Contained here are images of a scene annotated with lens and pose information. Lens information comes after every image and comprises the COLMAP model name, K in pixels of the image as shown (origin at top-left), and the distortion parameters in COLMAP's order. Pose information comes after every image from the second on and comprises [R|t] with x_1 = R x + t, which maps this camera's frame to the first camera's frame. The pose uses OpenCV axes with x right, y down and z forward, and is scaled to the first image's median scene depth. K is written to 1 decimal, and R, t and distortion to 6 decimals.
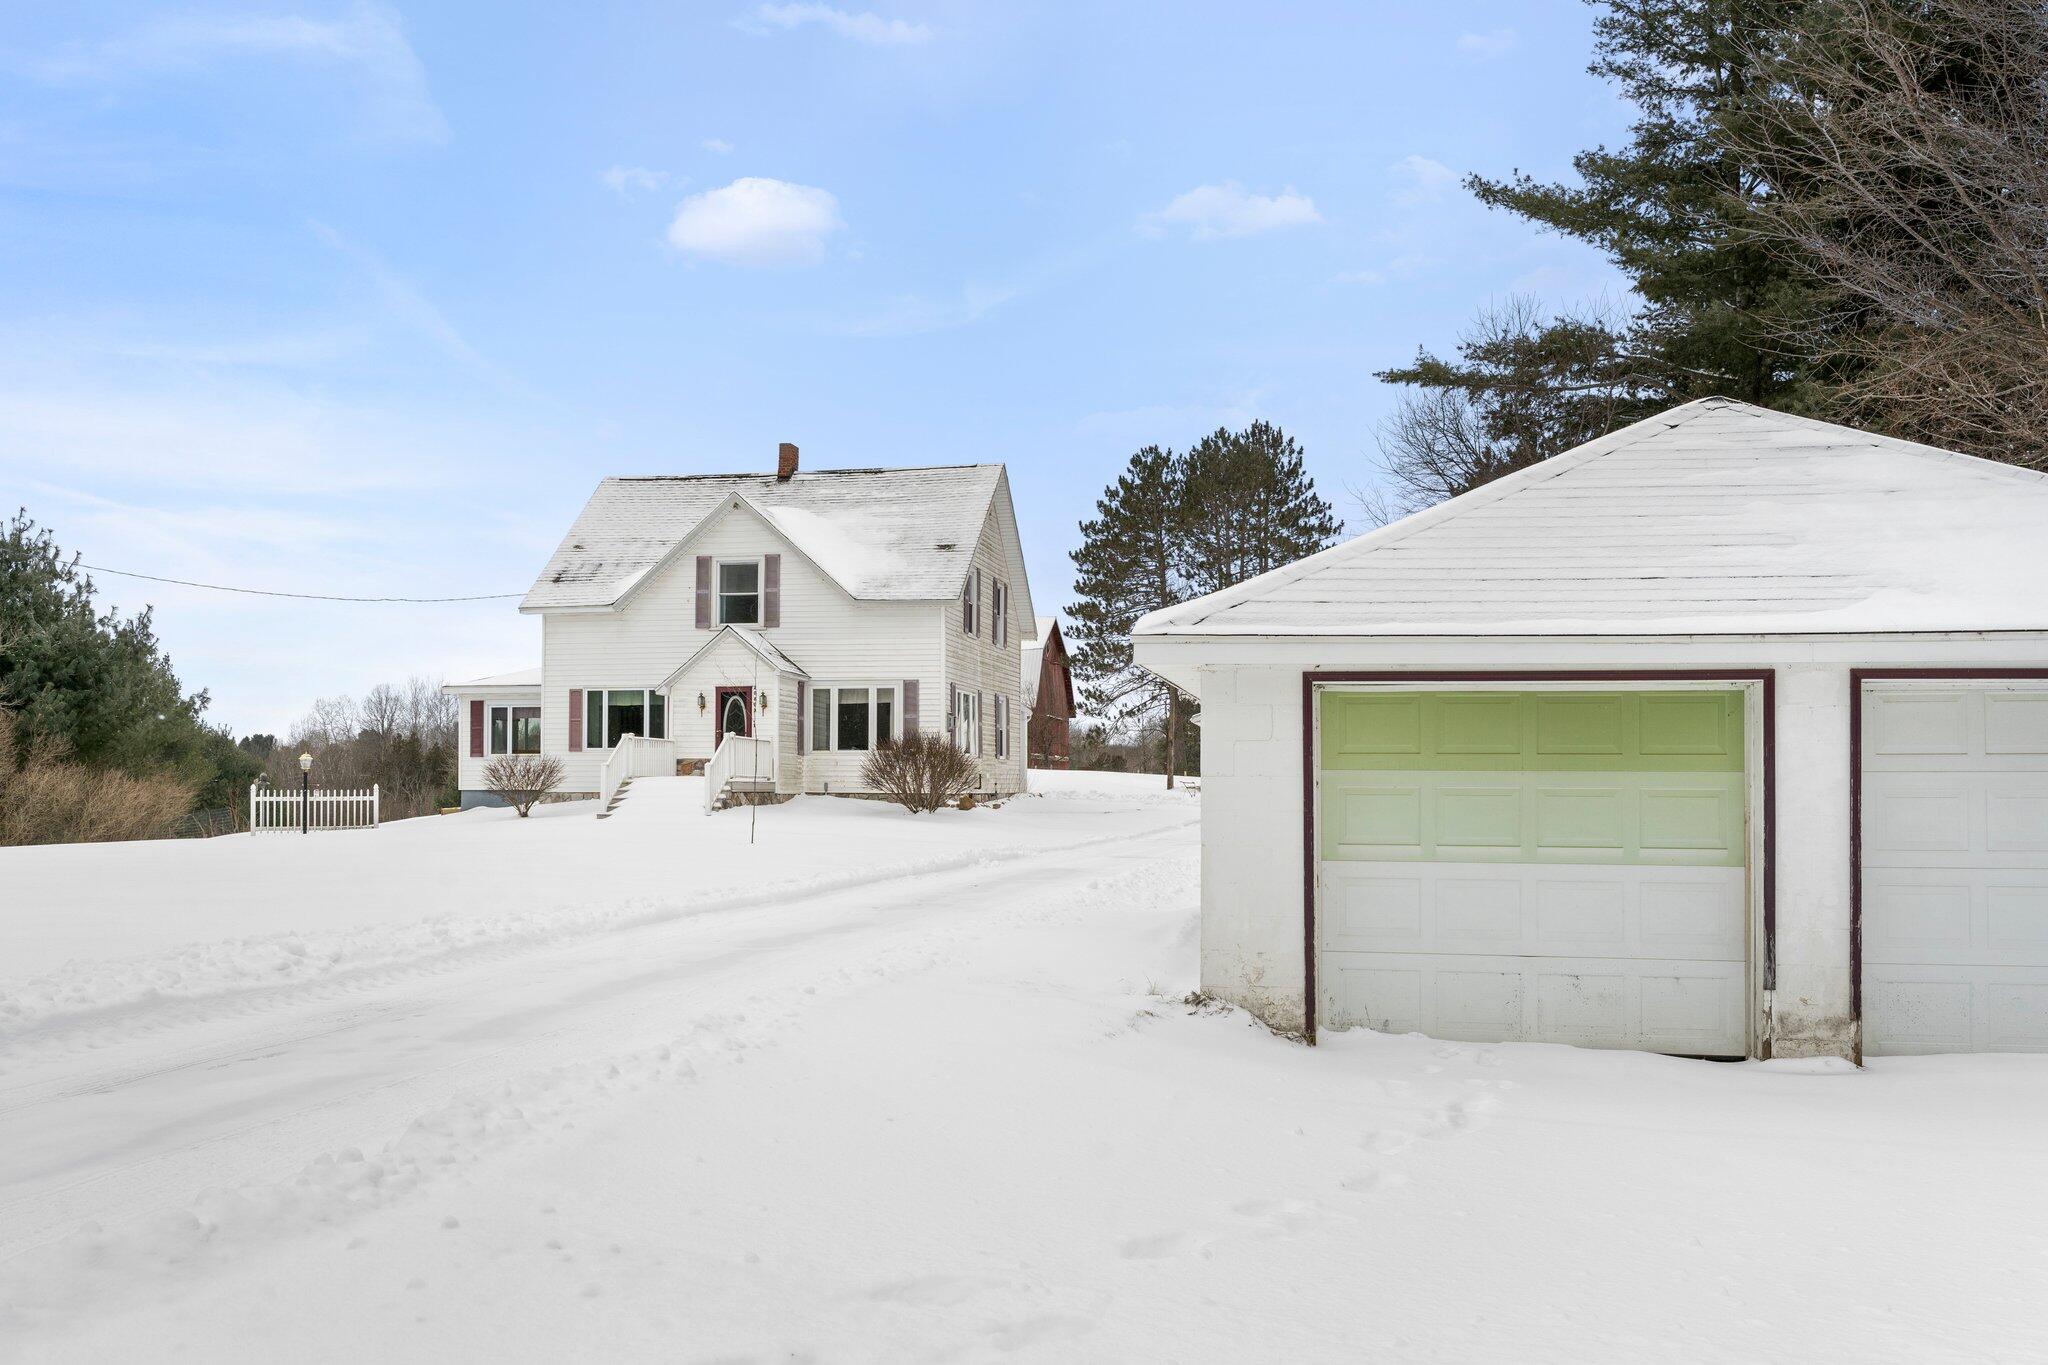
lens RADIAL K [[1789.3, 0, 1014.6], [0, 1789.3, 750.8], [0, 0, 1]] dist [-0.007319, -0.020209]
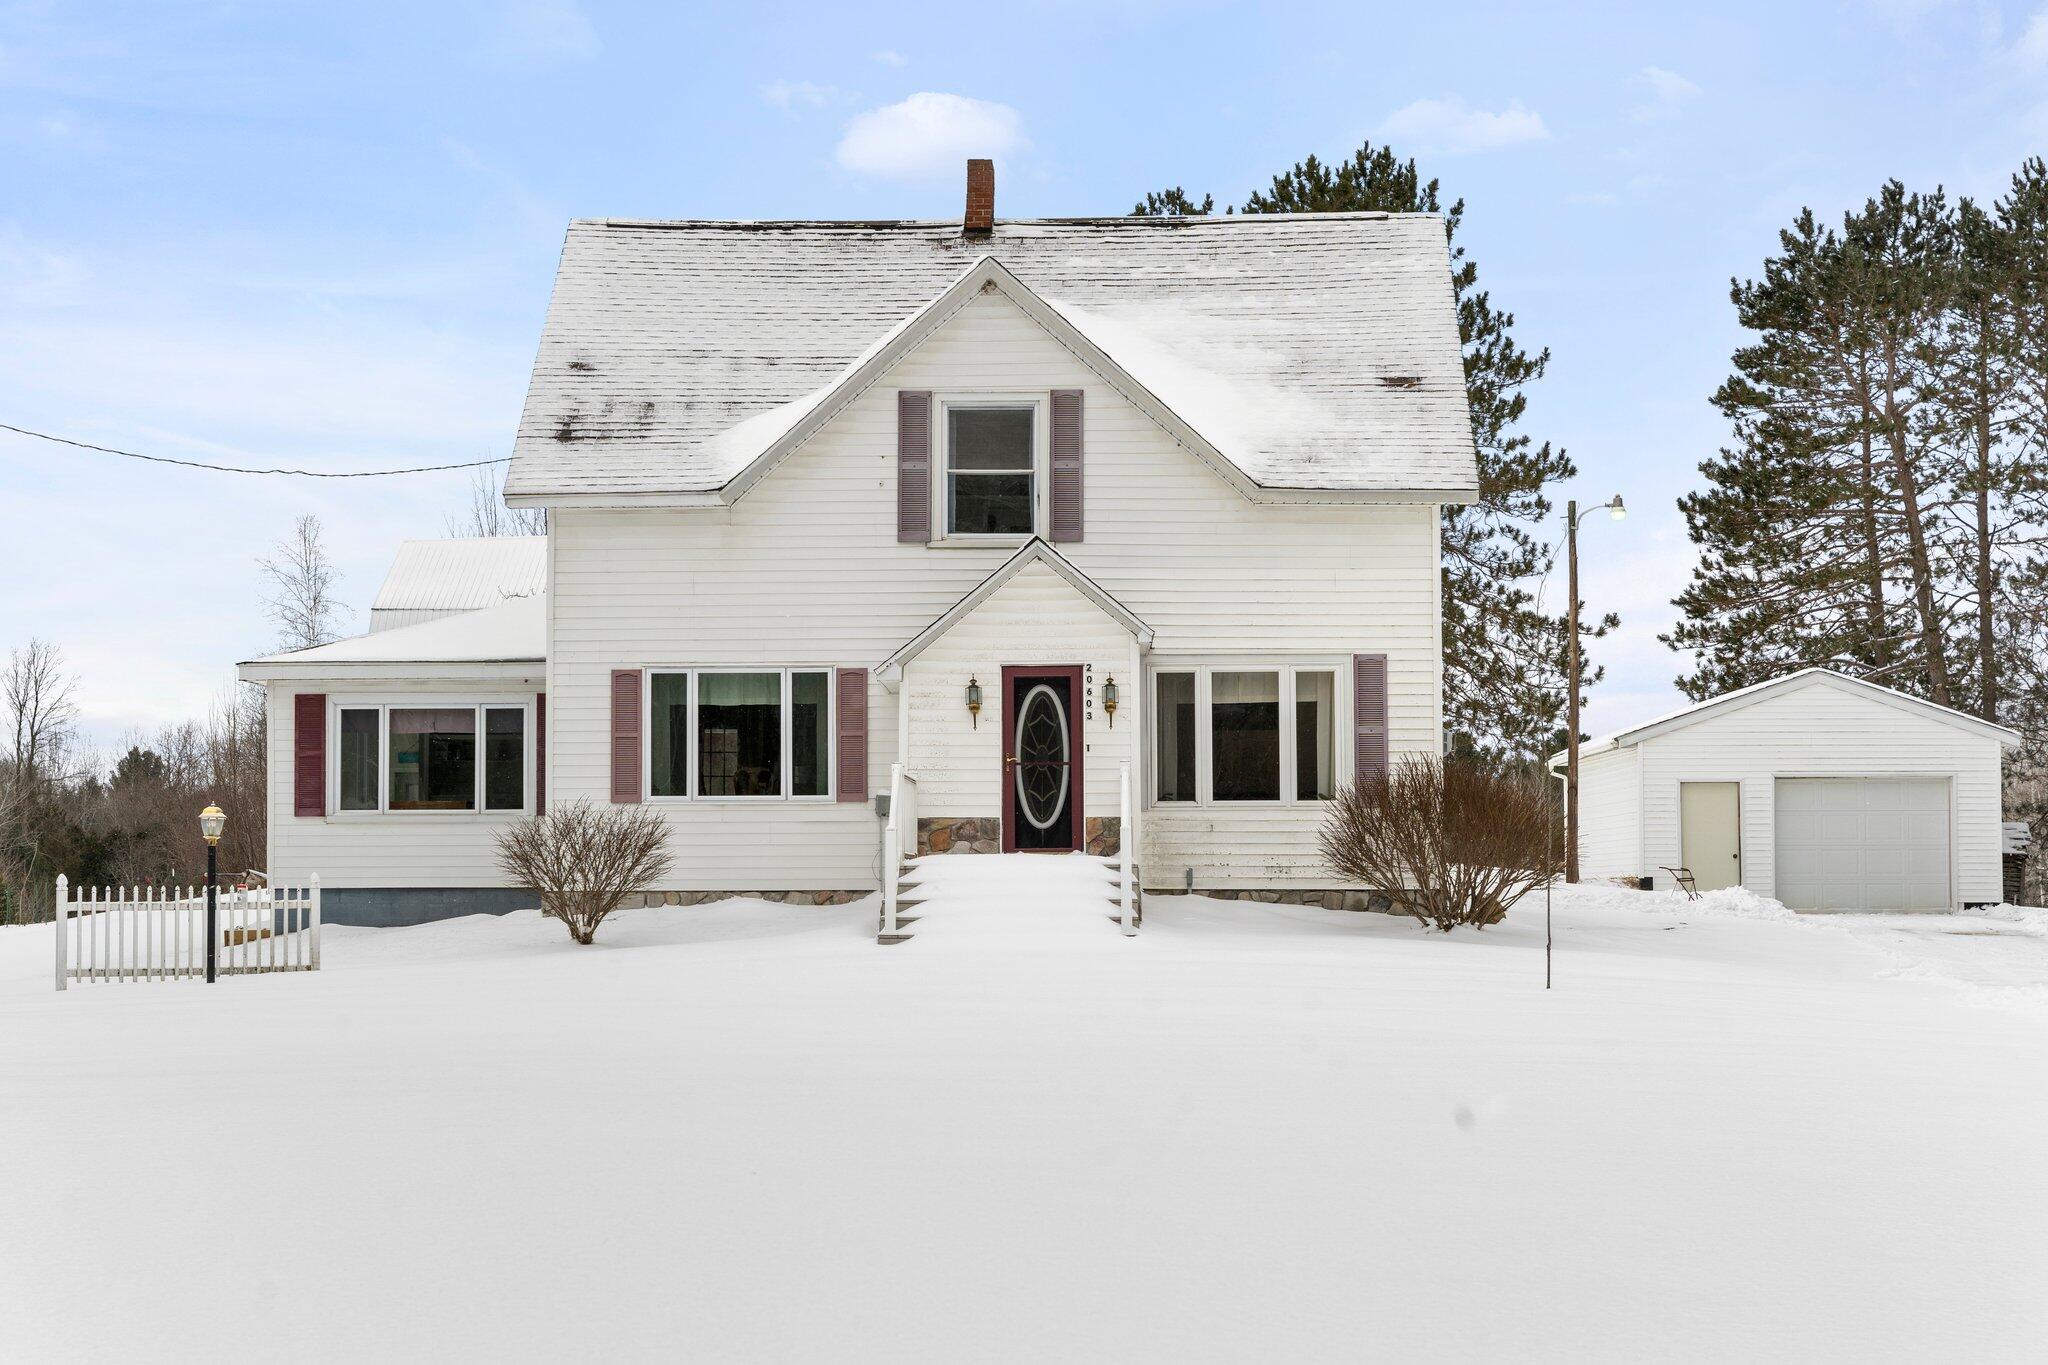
lens RADIAL K [[3672.8, 0, 1101.1], [0, 3672.8, 753.1], [0, 0, 1]] dist [0.007551, 0.000000]
pose [[0.986458, 0.002514, 0.163995, -0.280596], [0.000321, 0.999851, -0.017257, 0.003868], [-0.164014, 0.017076, 0.986310, 0.032447]]
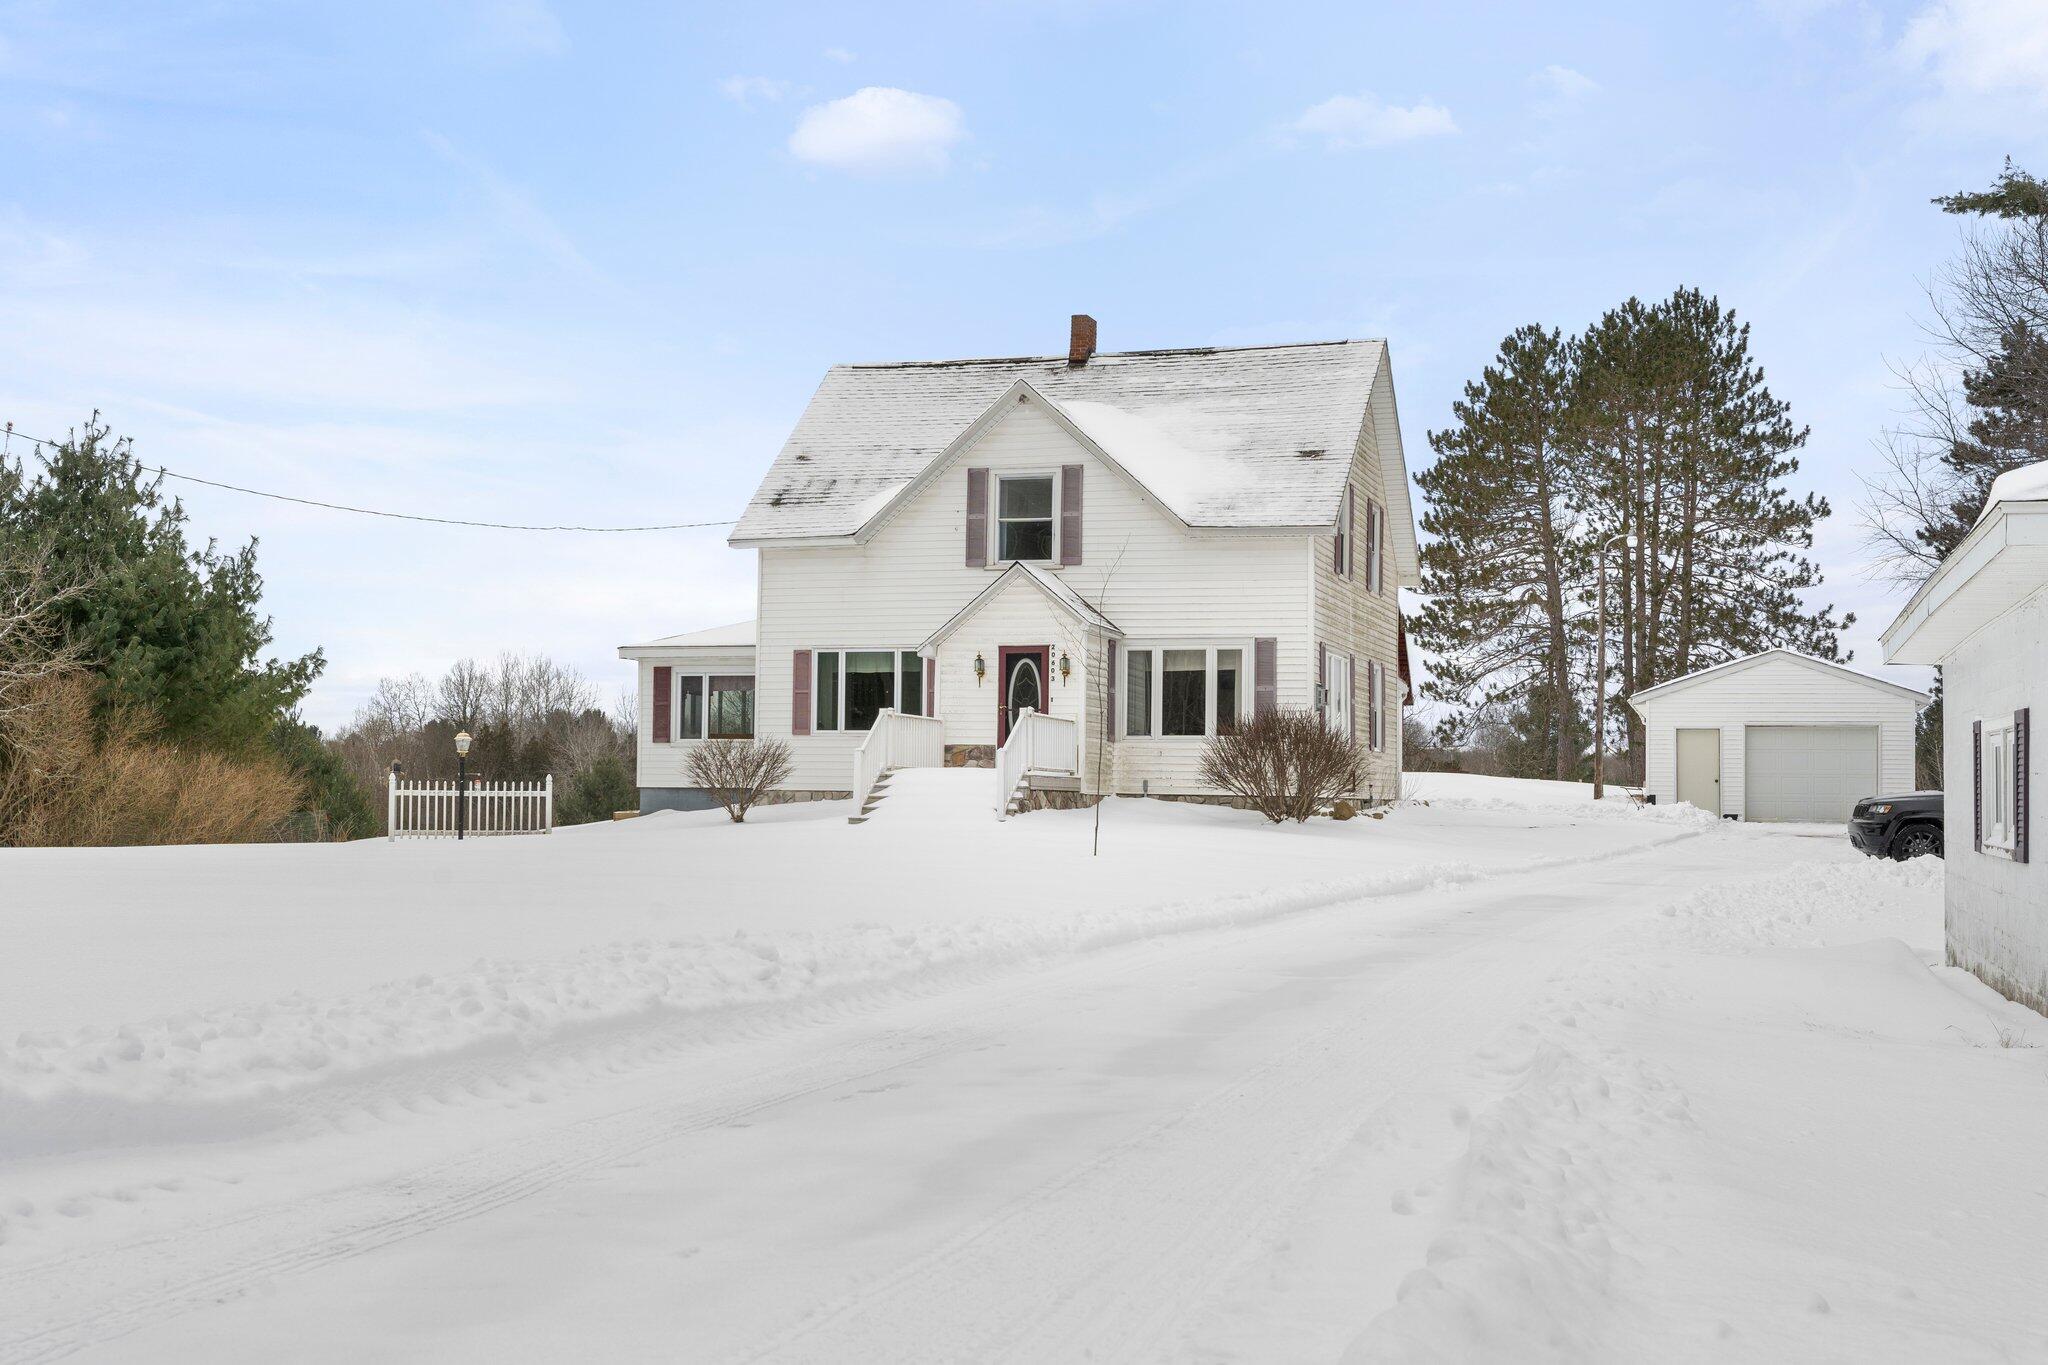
lens RADIAL K [[2440.2, 0, 965.6], [0, 2440.2, 718.7], [0, 0, 1]] dist [0.000420, 0.000000]
pose [[0.991152, 0.006661, -0.132563, -0.045311], [-0.008598, 0.999864, -0.014043, 0.007256], [0.132452, 0.015059, 0.991075, 0.013218]]
